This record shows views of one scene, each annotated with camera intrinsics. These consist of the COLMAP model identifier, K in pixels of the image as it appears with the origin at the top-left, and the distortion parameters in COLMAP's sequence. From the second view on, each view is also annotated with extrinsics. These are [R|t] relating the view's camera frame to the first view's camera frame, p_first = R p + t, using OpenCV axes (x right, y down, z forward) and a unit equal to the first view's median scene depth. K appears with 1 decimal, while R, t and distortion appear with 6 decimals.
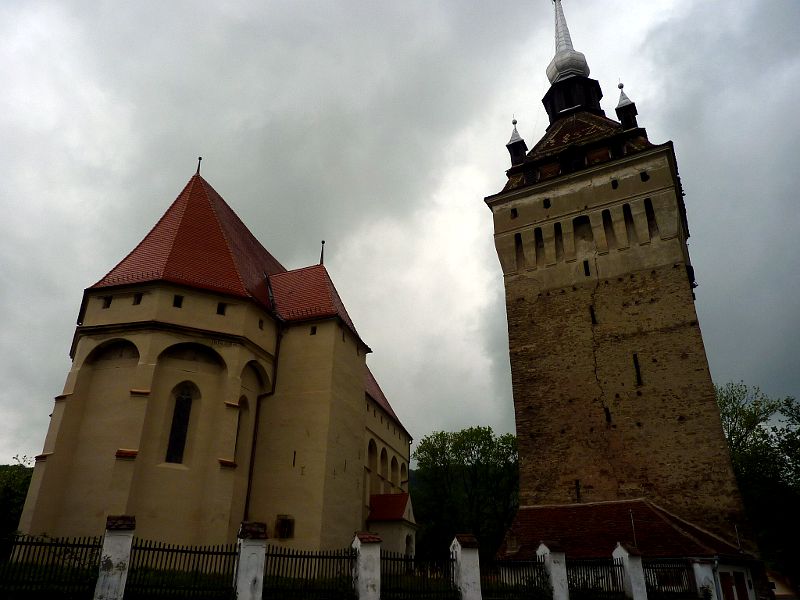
lens RADIAL K [[586.4, 0, 400.0], [0, 586.4, 300.0], [0, 0, 1]] dist [0.000976, -0.003866]
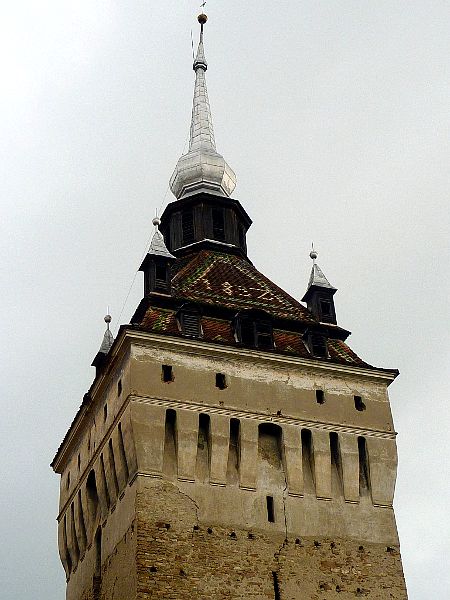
lens RADIAL K [[1063.3, 0, 225.0], [0, 1063.3, 300.0], [0, 0, 1]] dist [-0.018377, -0.091798]
pose [[0.662379, 0.421585, 0.619290, -0.504181], [-0.284715, 0.906272, -0.312424, 0.110804], [-0.692958, 0.030622, 0.720327, 0.224368]]
